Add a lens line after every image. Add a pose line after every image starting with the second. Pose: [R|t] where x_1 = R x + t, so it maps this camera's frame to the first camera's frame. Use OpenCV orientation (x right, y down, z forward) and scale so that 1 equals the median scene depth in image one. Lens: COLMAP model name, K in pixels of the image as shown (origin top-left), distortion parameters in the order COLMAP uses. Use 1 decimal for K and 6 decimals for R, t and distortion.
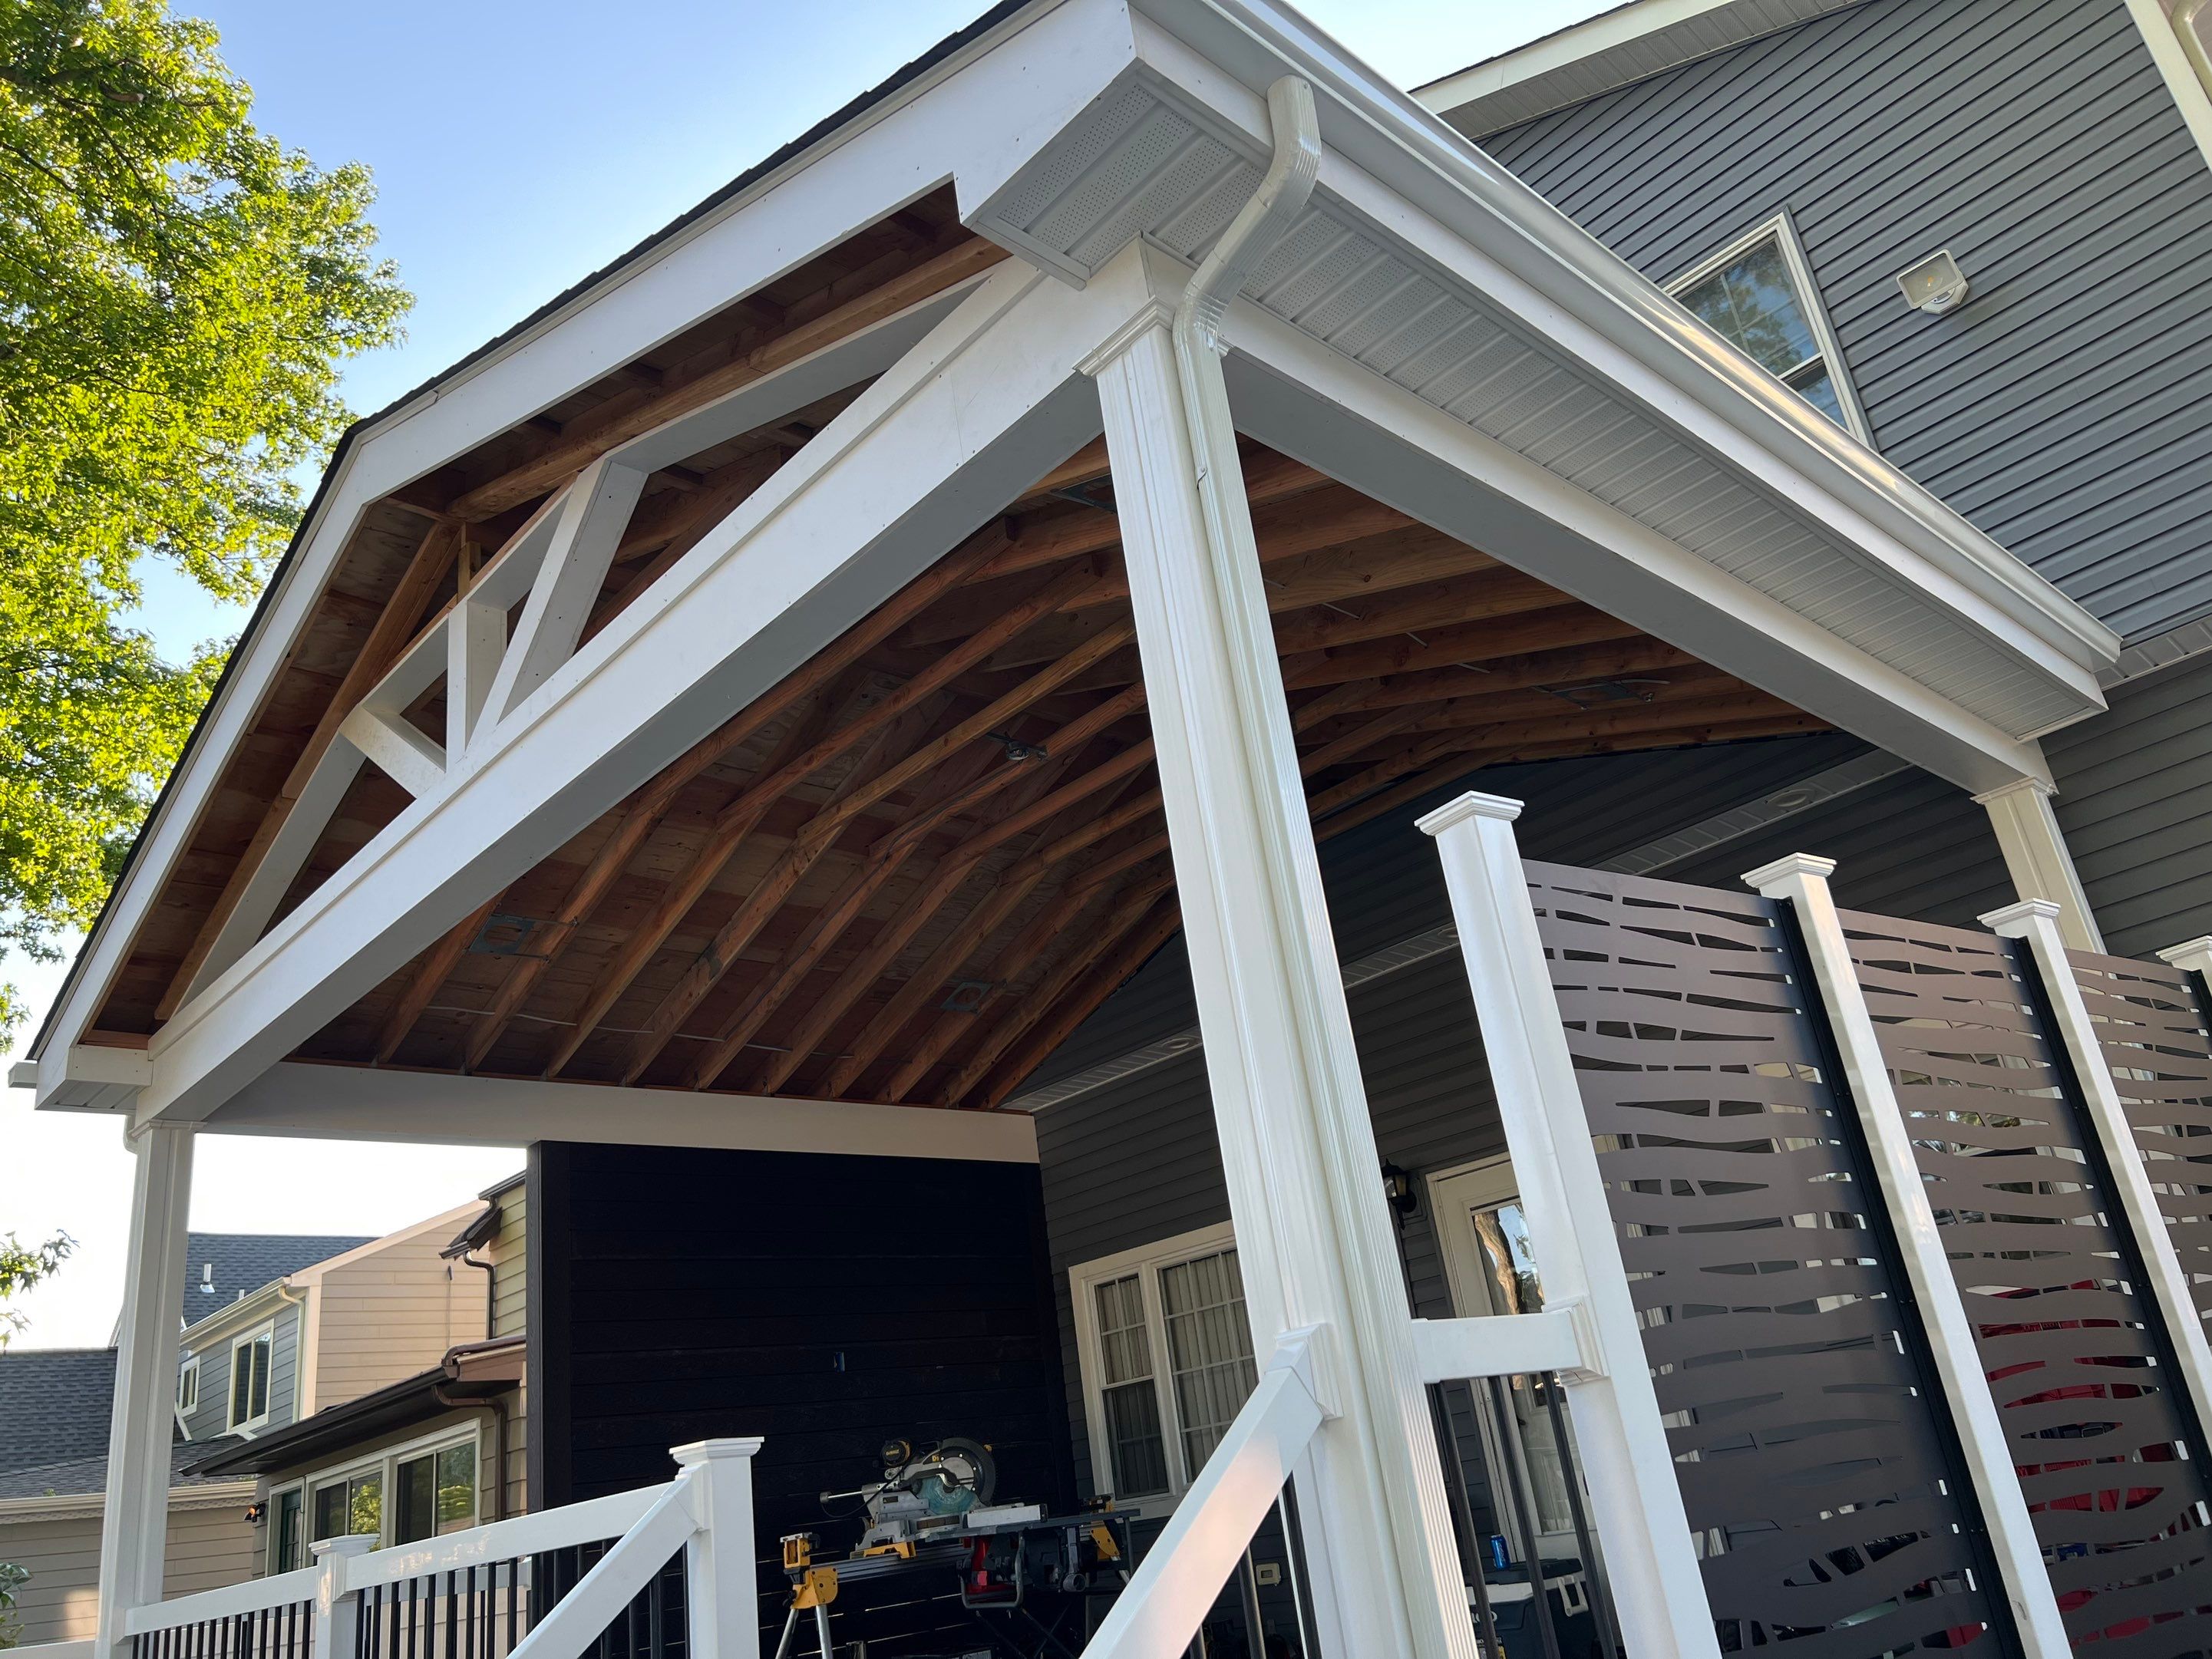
lens RADIAL K [[1667.0, 0, 1096.0], [0, 1667.0, 837.2], [0, 0, 1]] dist [0.073997, -0.110737]
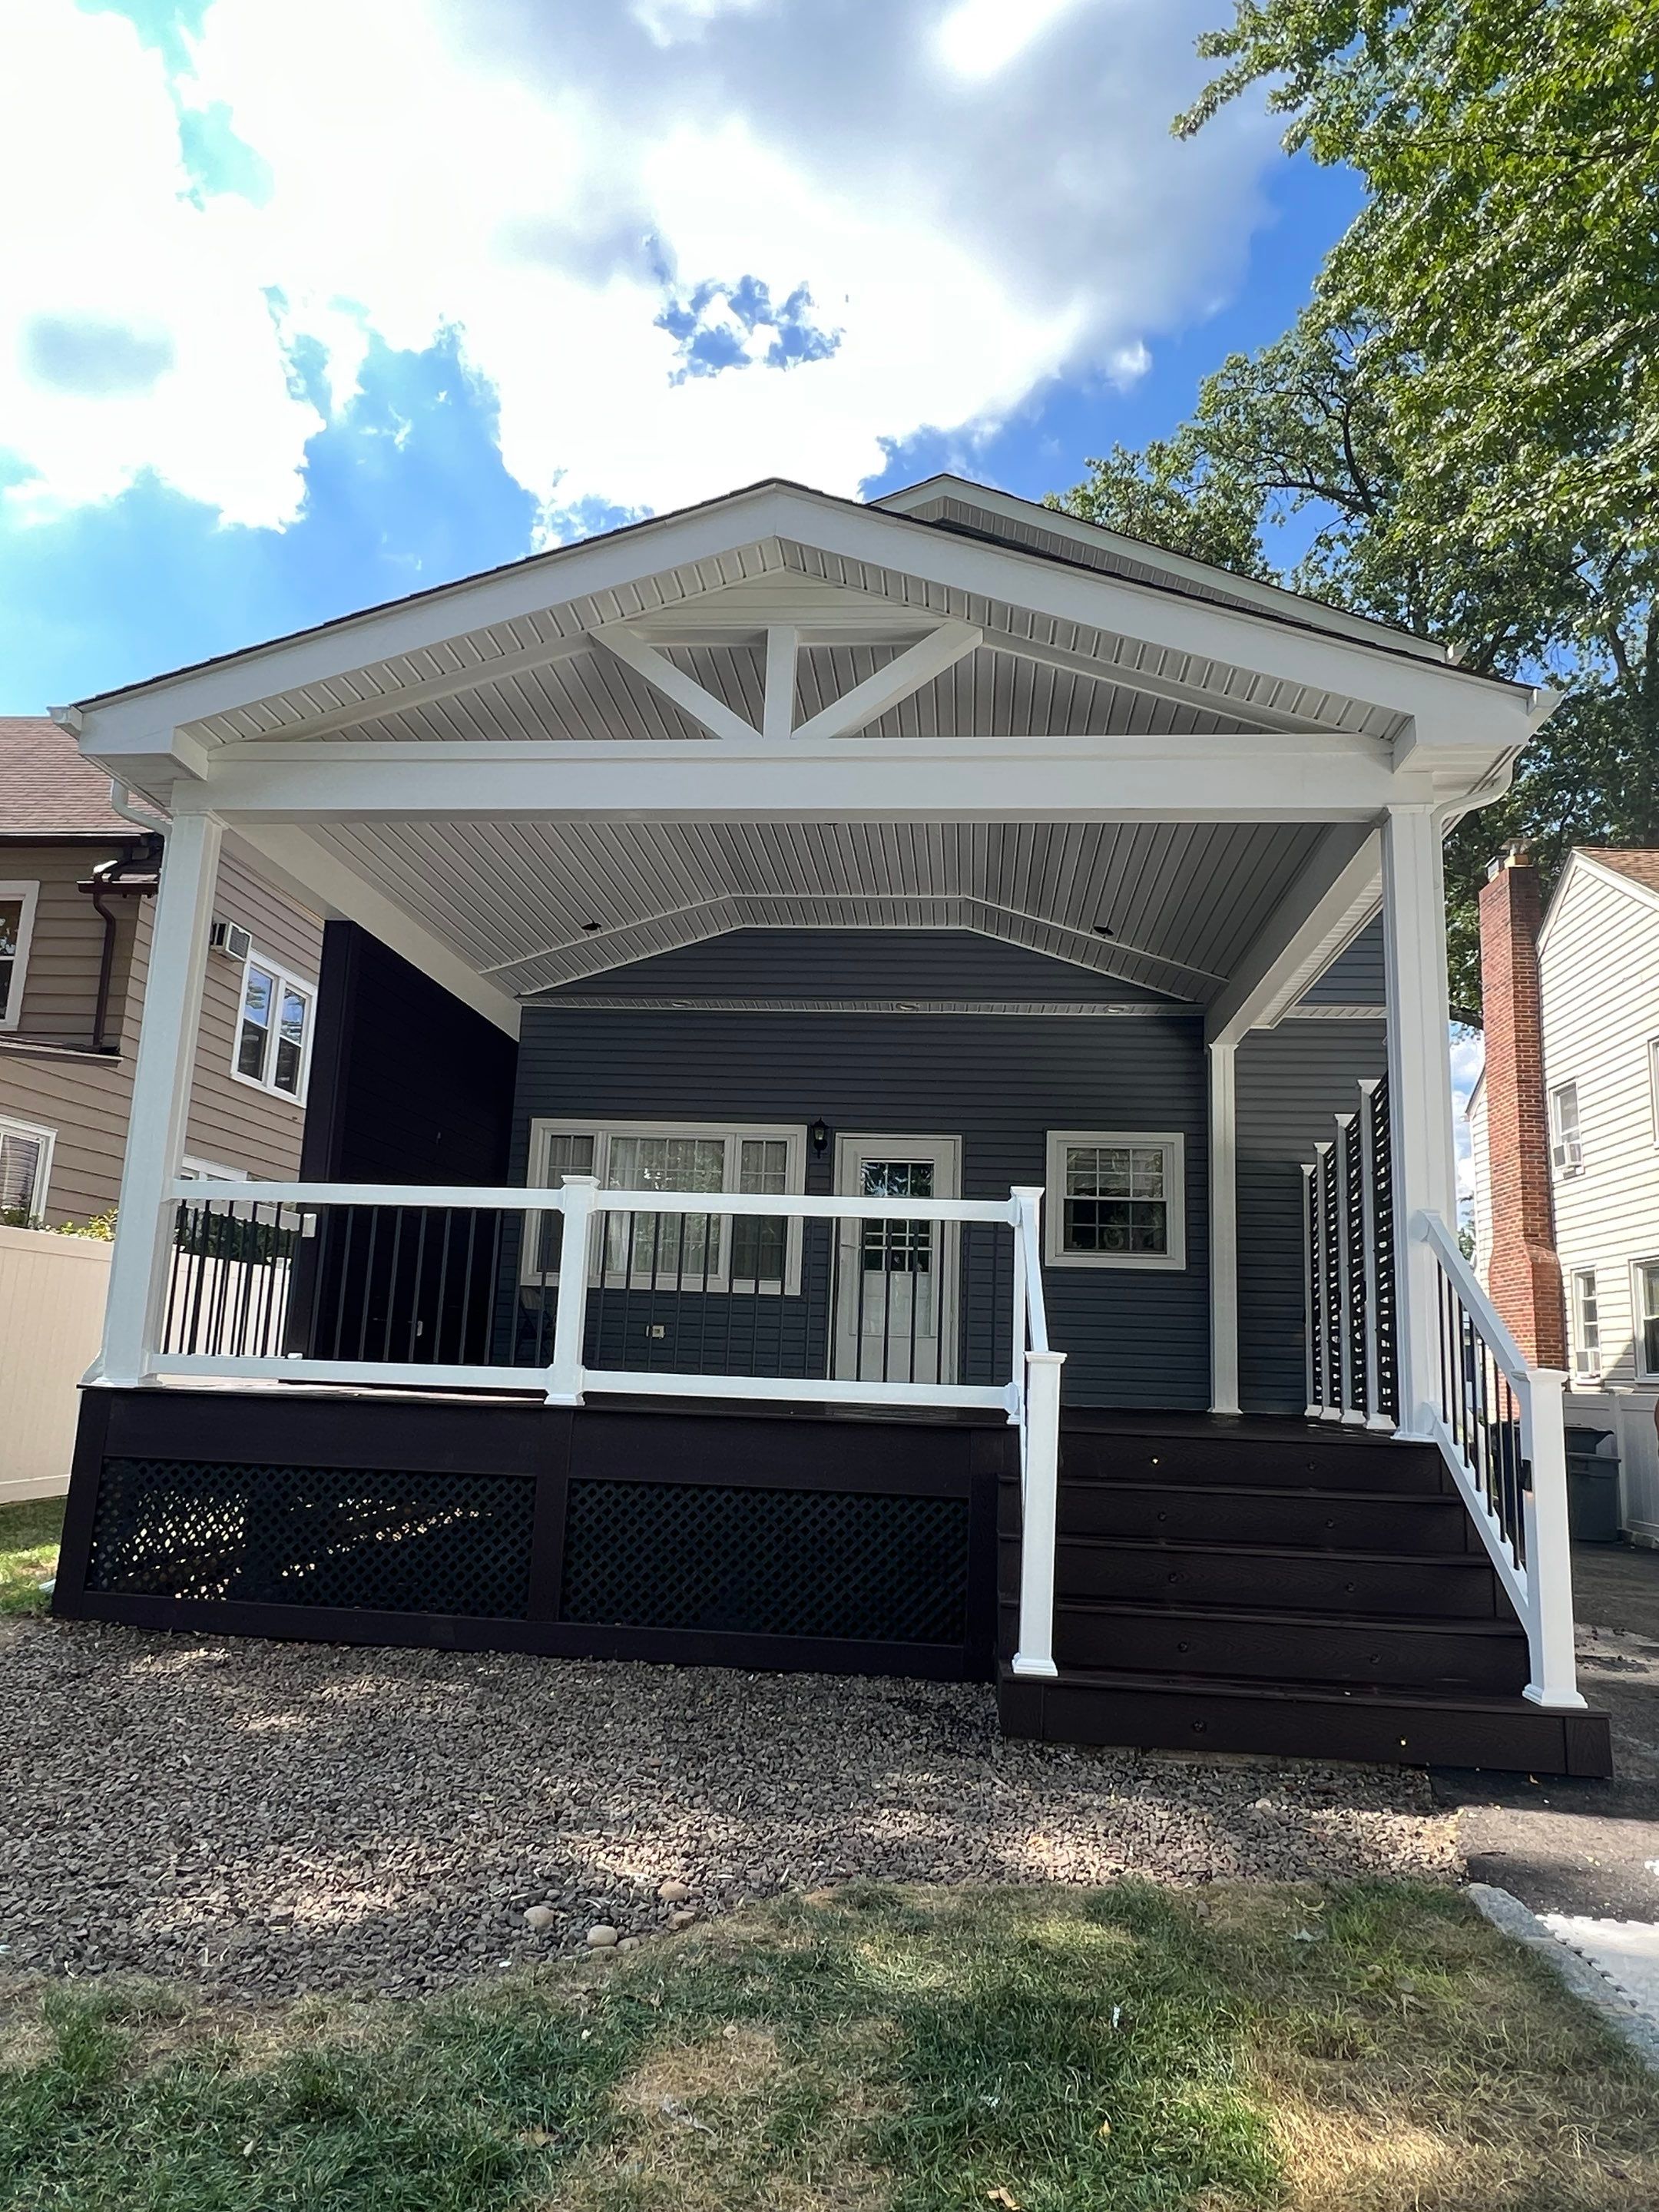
lens RADIAL K [[1362.4, 0, 826.6], [0, 1362.4, 1126.2], [0, 0, 1]] dist [0.003066, 0.001762]
pose [[0.735170, 0.274919, 0.619633, -0.743358], [-0.381905, 0.923176, 0.043520, 0.155806], [-0.560066, -0.268636, 0.783684, -0.079830]]
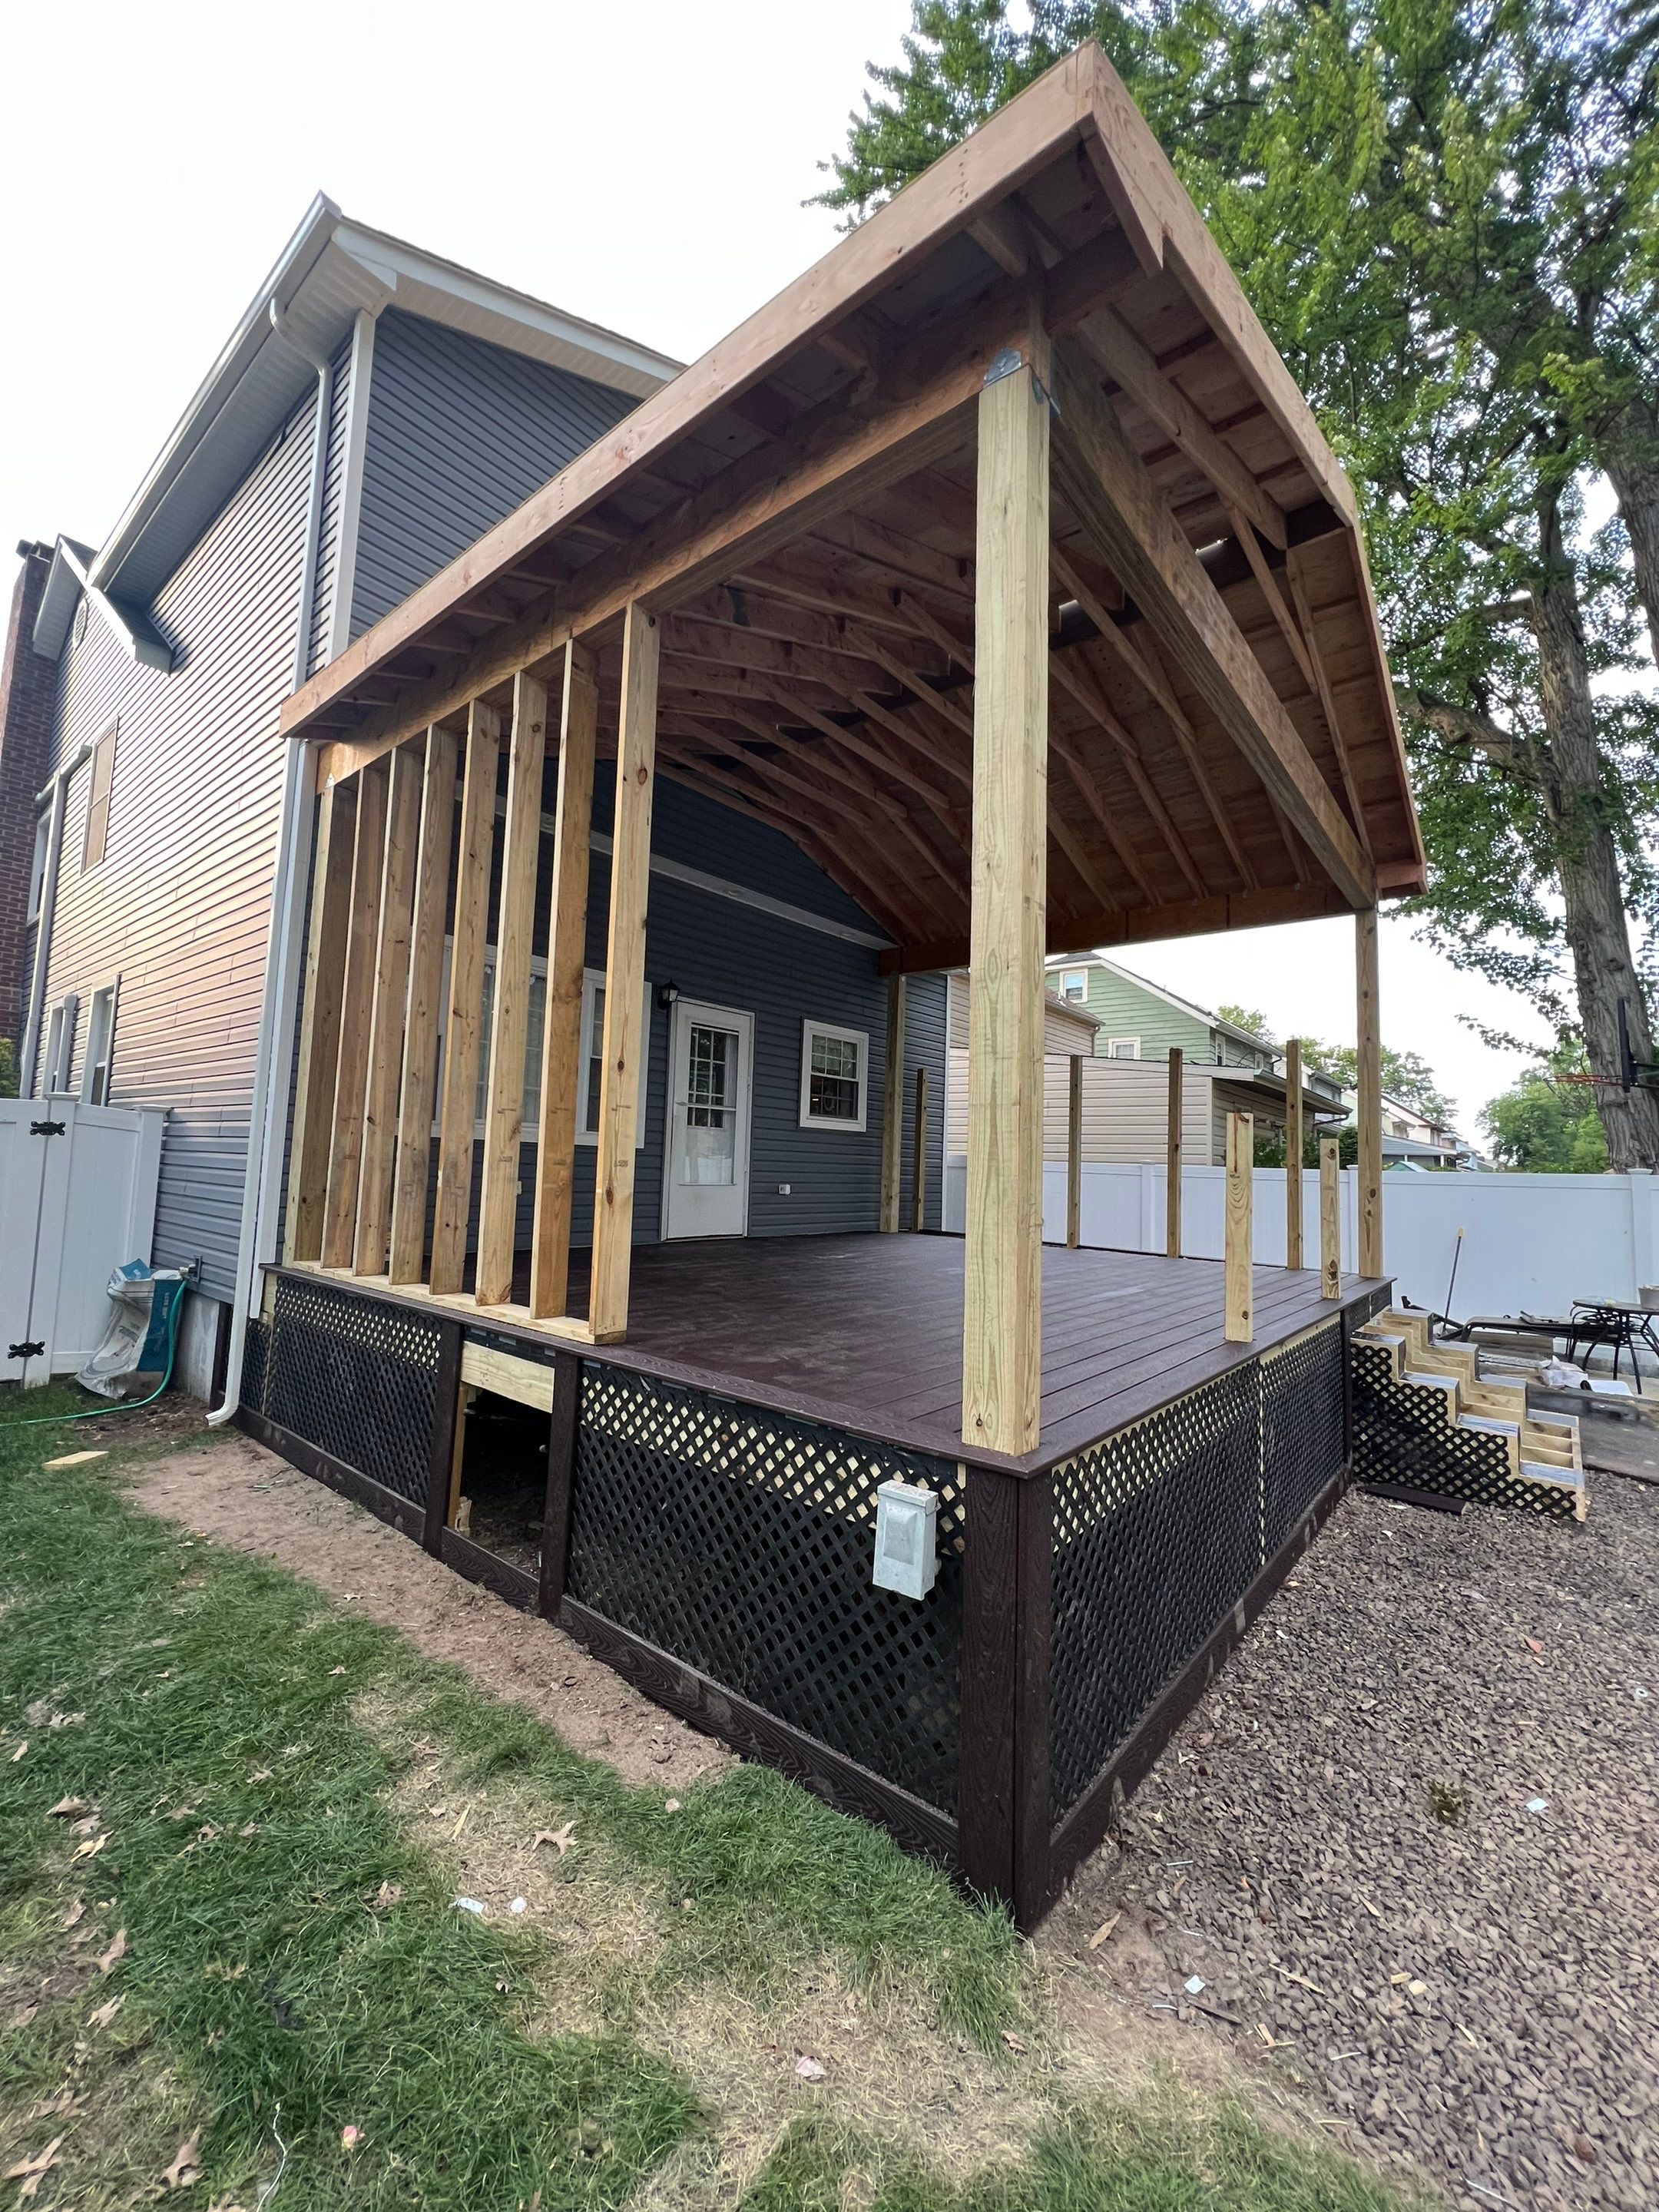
lens RADIAL K [[885.1, 0, 834.7], [0, 885.1, 1096.6], [0, 0, 1]] dist [0.000438, -0.000253]
pose [[-0.139483, 0.206074, 0.968544, -0.800743], [-0.396493, 0.884652, -0.245325, 0.514312], [-0.907380, -0.418240, -0.041687, 0.937111]]
